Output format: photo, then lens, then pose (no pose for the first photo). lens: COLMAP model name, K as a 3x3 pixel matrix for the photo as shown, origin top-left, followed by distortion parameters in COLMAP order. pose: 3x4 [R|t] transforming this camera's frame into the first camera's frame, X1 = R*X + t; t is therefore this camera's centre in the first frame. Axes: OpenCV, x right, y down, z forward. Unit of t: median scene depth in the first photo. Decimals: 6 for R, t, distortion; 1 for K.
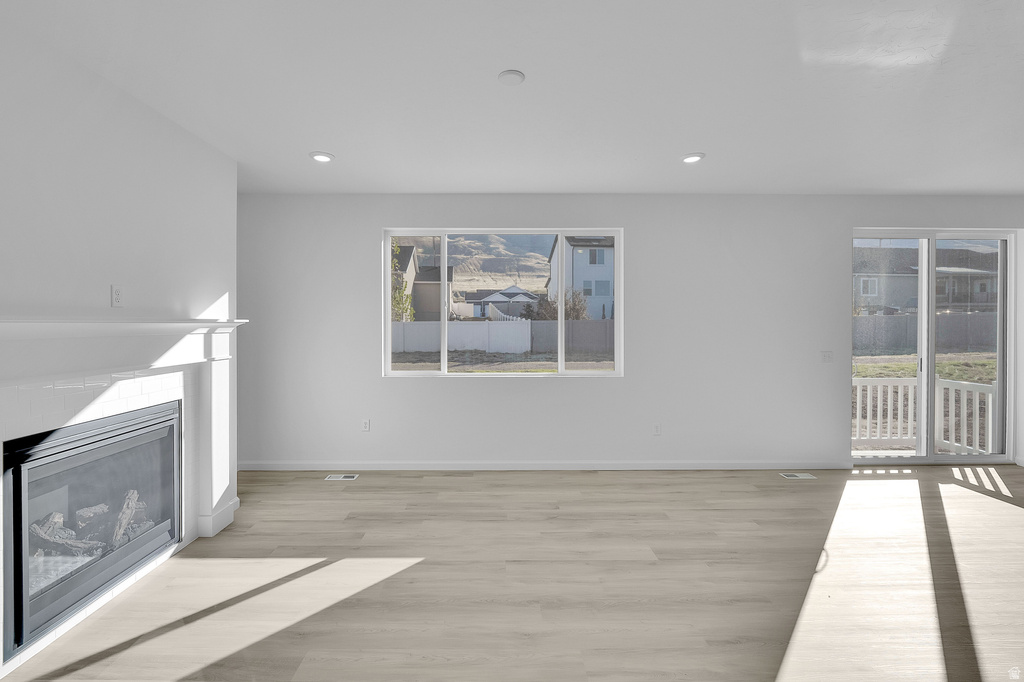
lens RADIAL K [[426.5, 0, 505.2], [0, 426.5, 342.7], [0, 0, 1]] dist [-0.007403, -0.001065]
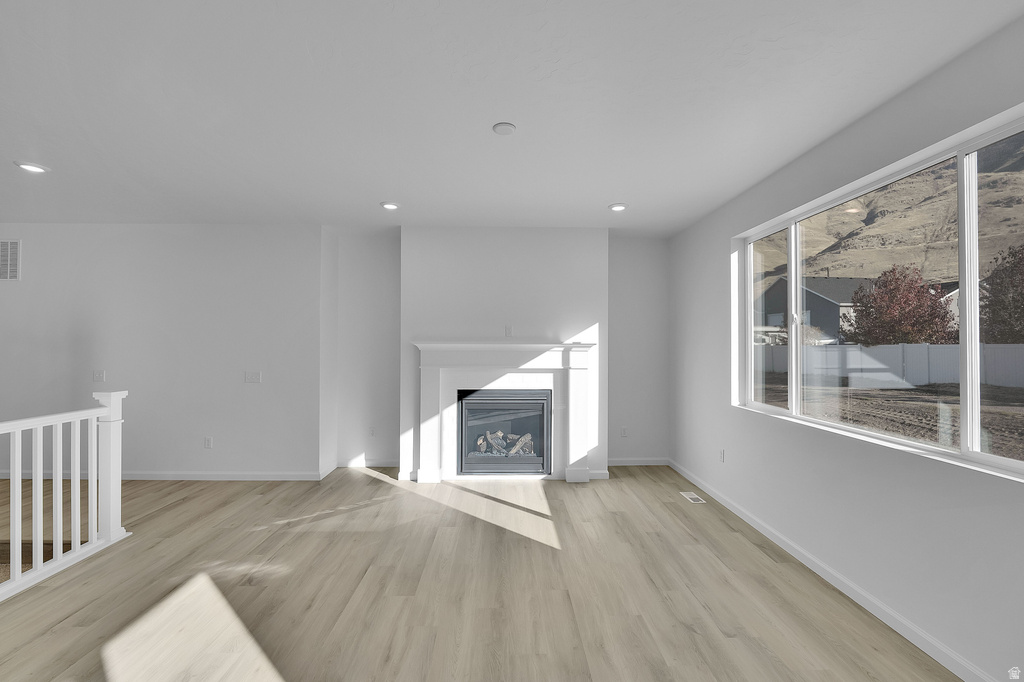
lens RADIAL K [[426.5, 0, 499.0], [0, 426.5, 343.9], [0, 0, 1]] dist [-0.007403, -0.001065]
pose [[-0.010173, -0.005316, -0.999934, 0.891590], [-0.044277, 0.999007, -0.004861, -0.028784], [0.998967, 0.044225, -0.010398, 0.765692]]
